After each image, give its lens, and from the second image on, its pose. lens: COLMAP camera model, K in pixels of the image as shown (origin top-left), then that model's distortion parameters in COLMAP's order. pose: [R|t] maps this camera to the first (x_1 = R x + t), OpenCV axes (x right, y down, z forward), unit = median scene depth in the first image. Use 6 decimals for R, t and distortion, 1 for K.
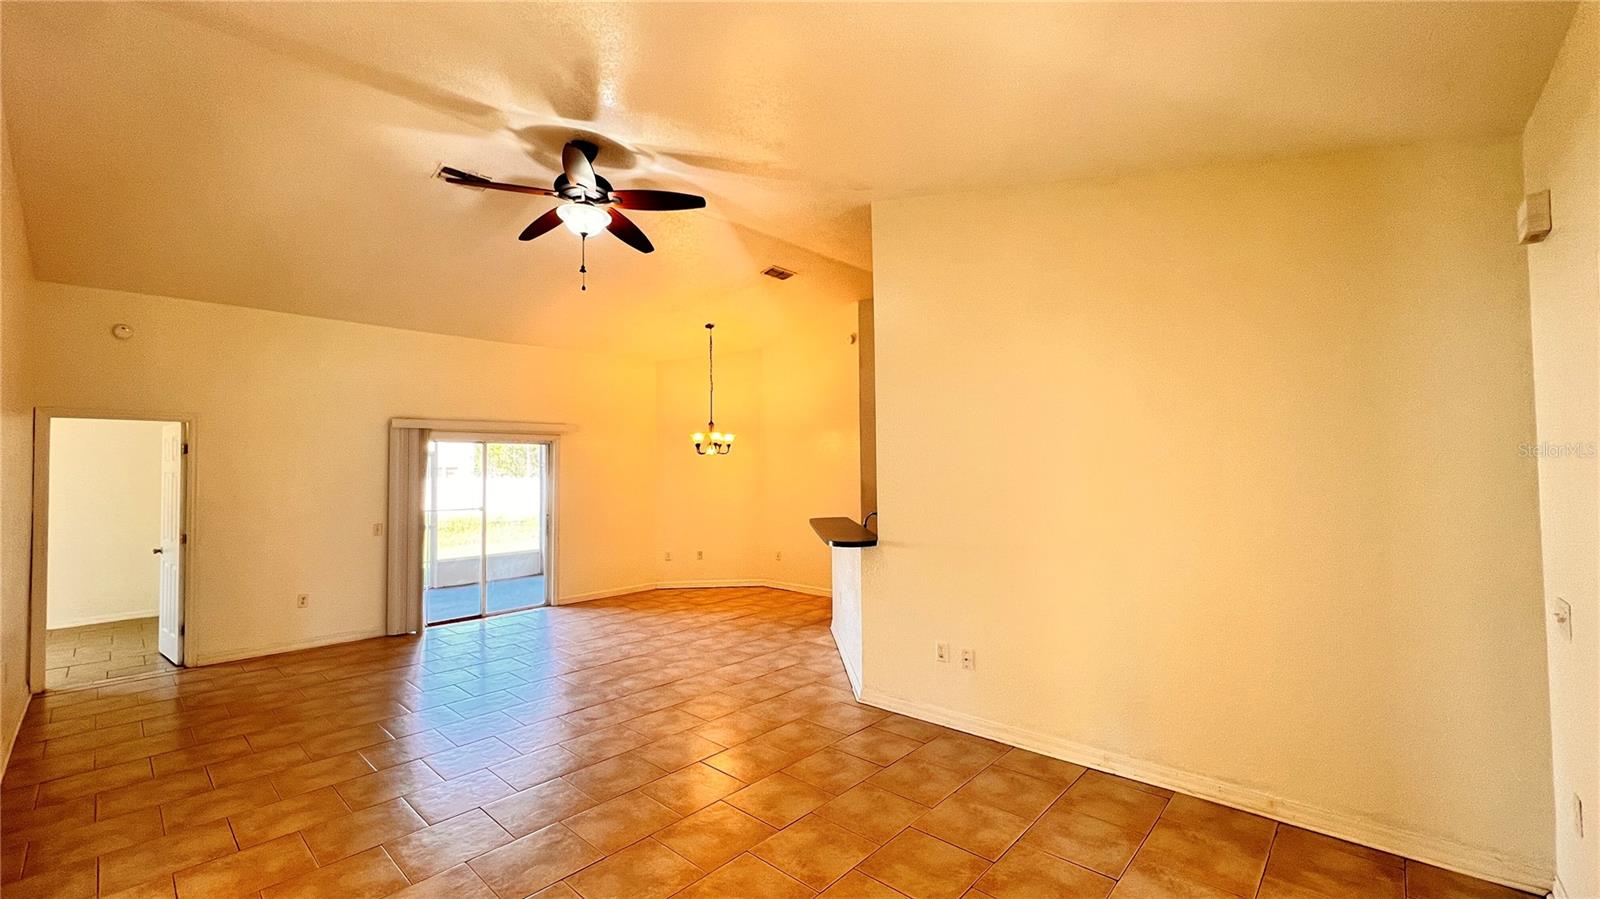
lens RADIAL K [[637.8, 0, 795.5], [0, 637.8, 447.5], [0, 0, 1]] dist [0.000769, 0.000379]
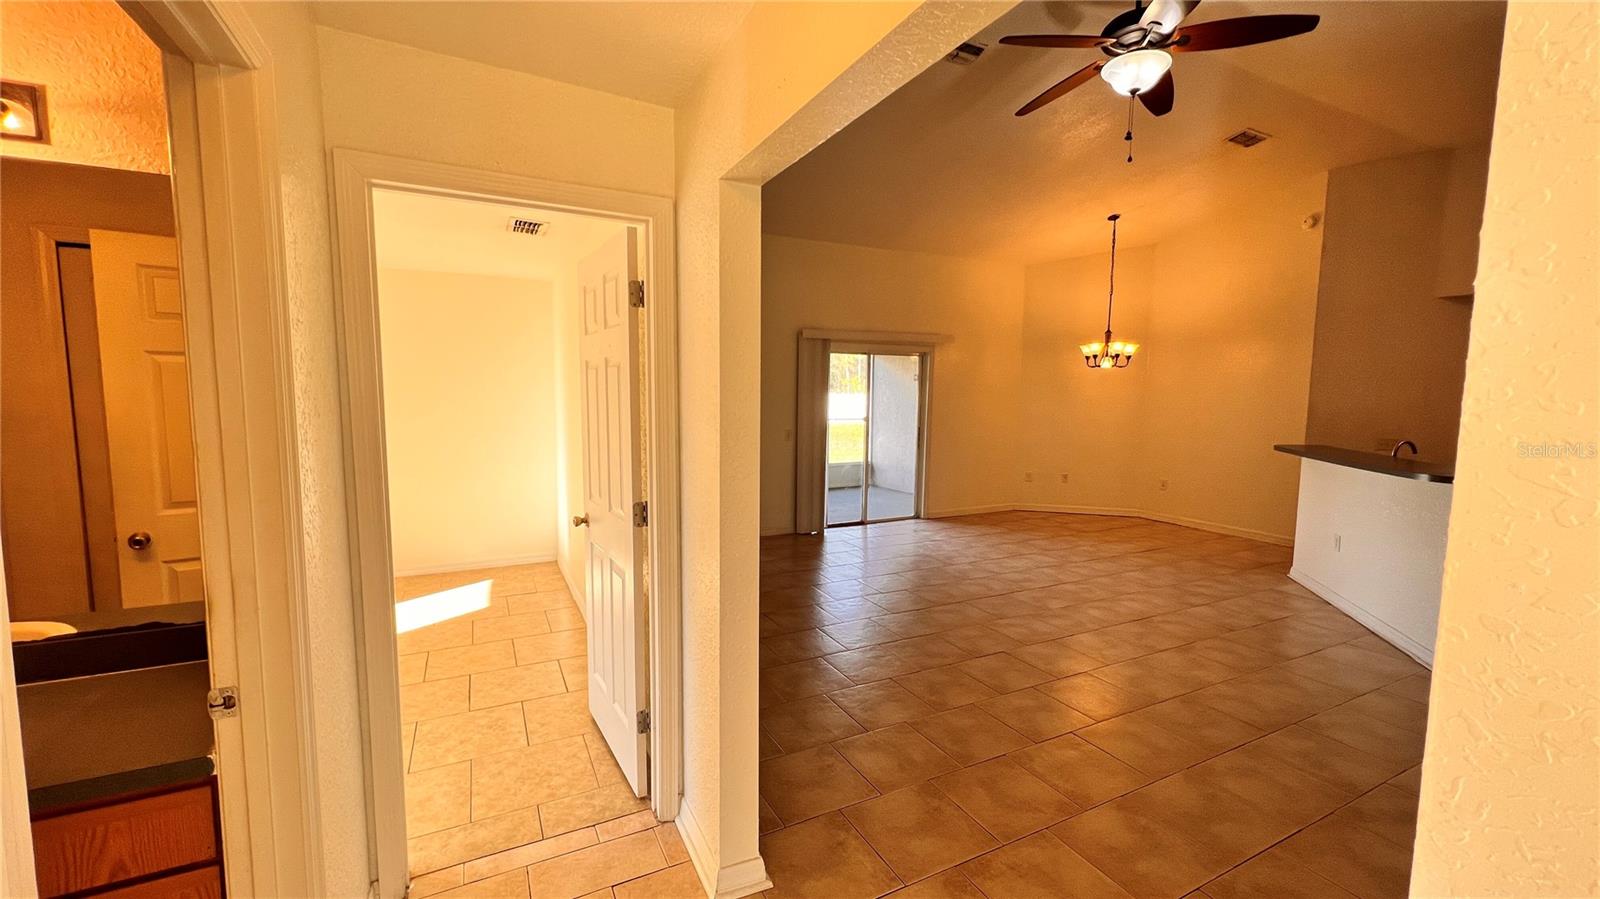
lens RADIAL K [[637.8, 0, 796.3], [0, 637.8, 449.5], [0, 0, 1]] dist [0.000769, 0.000379]
pose [[0.937777, 0.051289, -0.343428, -0.296069], [-0.006539, 0.991465, 0.130212, 0.014850], [0.347175, -0.119864, 0.930109, 0.015429]]
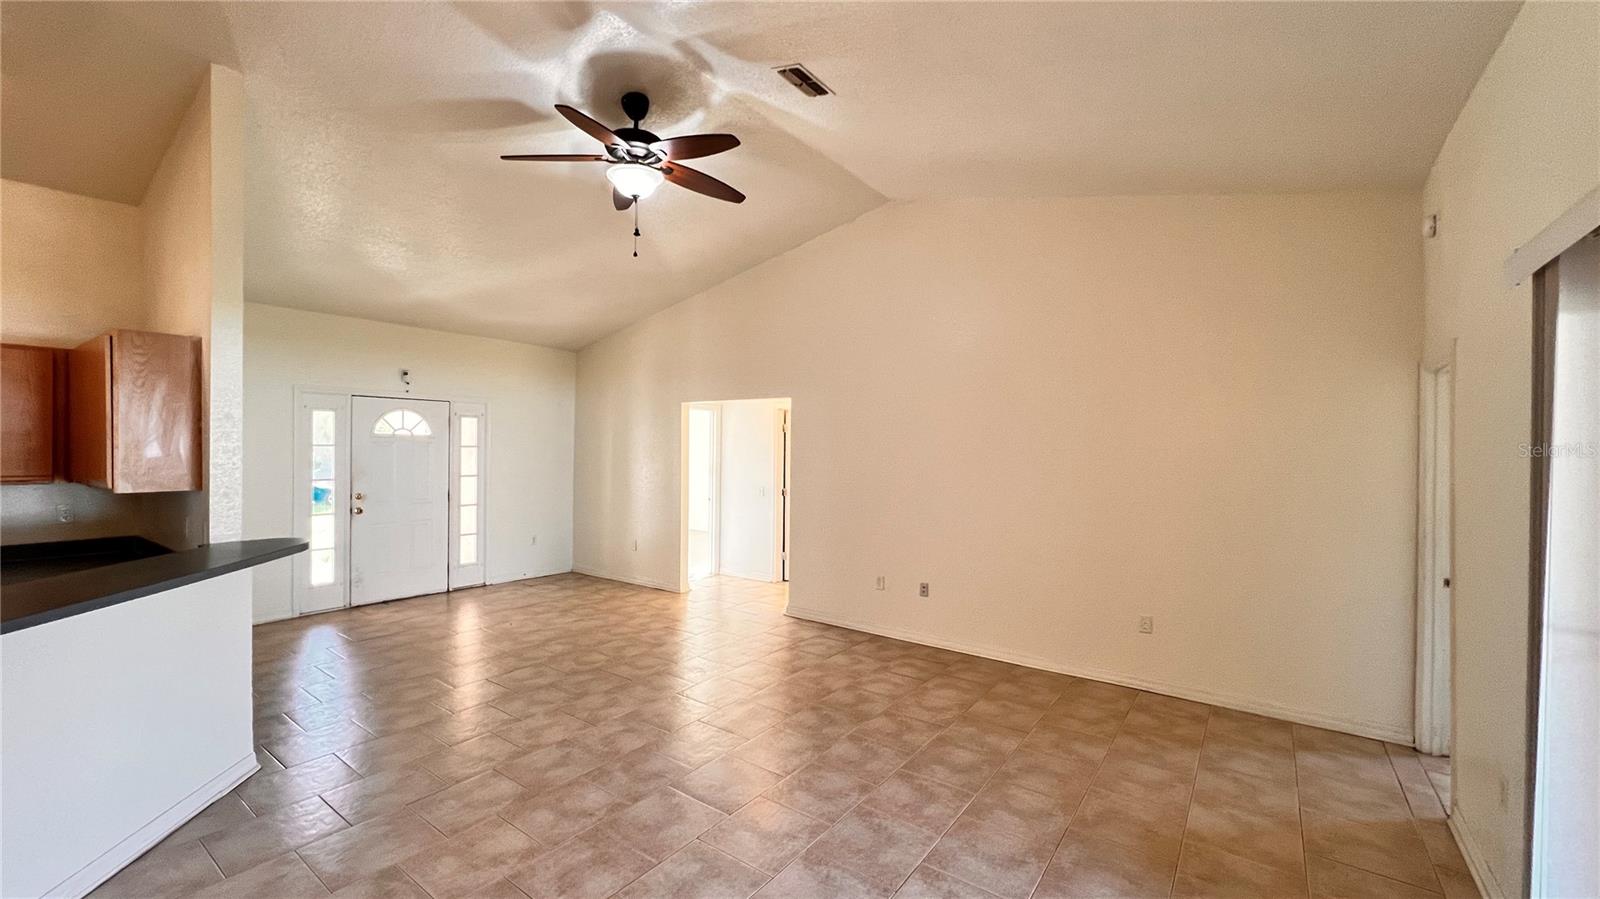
lens RADIAL K [[637.8, 0, 796.8], [0, 637.8, 452.3], [0, 0, 1]] dist [0.000769, 0.000379]
pose [[-0.993566, -0.001281, -0.113250, -0.313649], [0.002054, 0.999568, -0.029329, 0.050102], [0.113238, -0.029373, -0.993134, 1.333393]]
